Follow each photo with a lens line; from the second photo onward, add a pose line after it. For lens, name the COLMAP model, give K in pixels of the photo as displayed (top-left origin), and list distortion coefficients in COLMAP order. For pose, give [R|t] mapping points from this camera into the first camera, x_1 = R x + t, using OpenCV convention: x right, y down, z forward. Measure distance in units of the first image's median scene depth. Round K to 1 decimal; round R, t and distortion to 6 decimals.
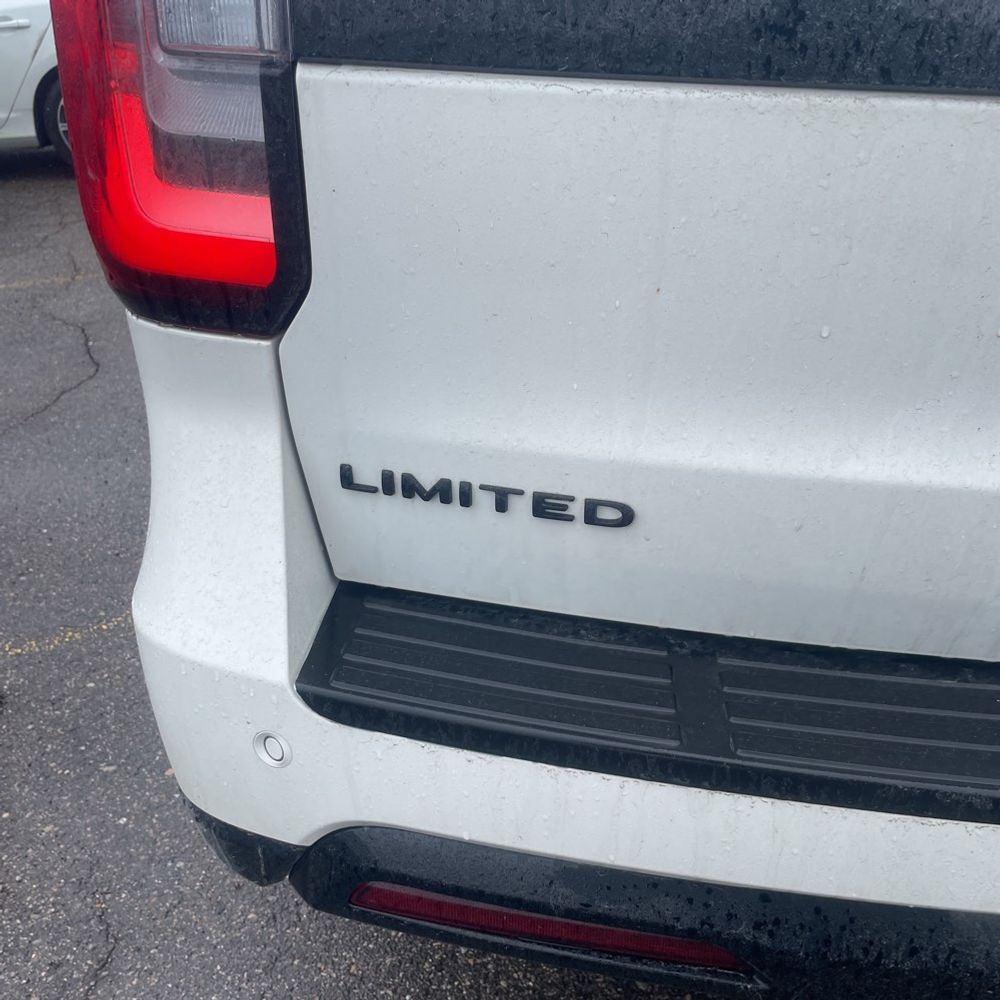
lens RADIAL K [[997.8, 0, 498.5], [0, 997.8, 482.8], [0, 0, 1]] dist [0.092746, -0.123333]
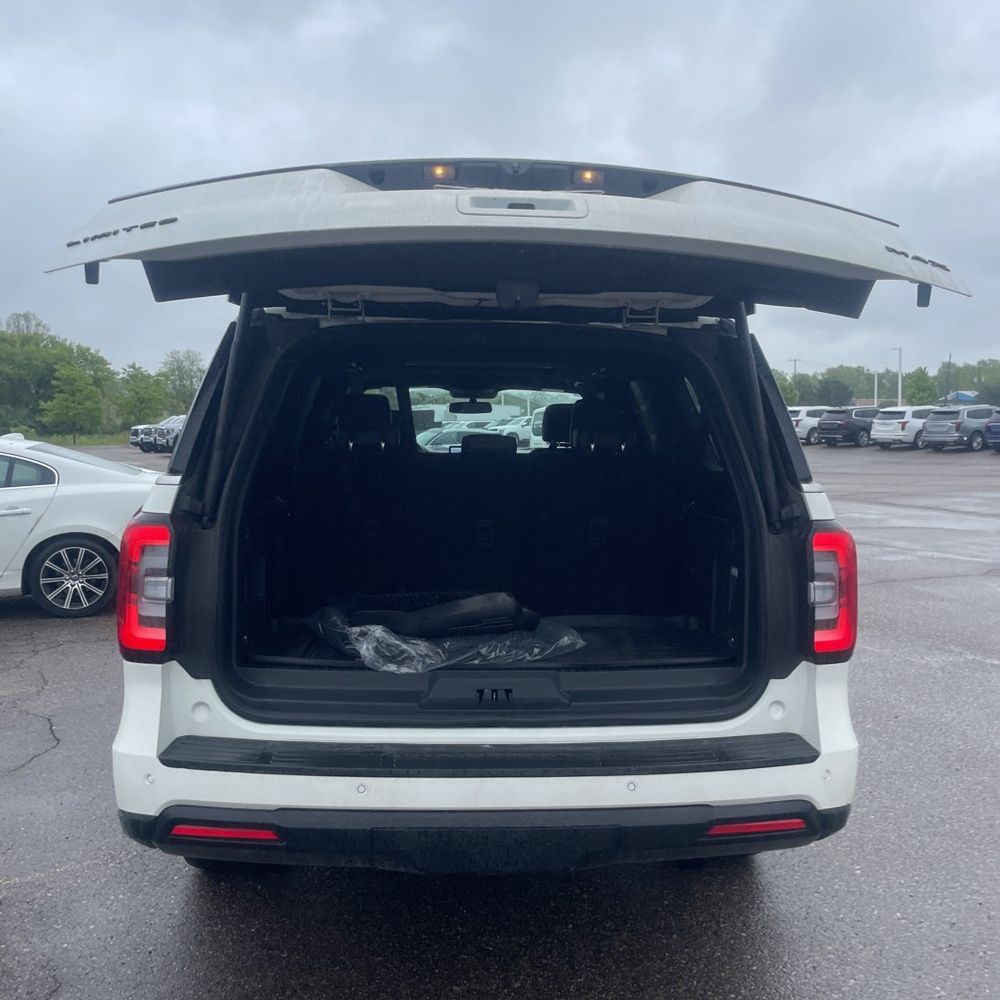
lens RADIAL K [[997.8, 0, 498.5], [0, 997.8, 482.8], [0, 0, 1]] dist [0.092746, -0.123333]
pose [[0.998008, 0.000640, 0.063081, 0.165572], [0.025022, 0.913909, -0.405147, 0.166169], [-0.057910, 0.405918, 0.912073, -0.586023]]
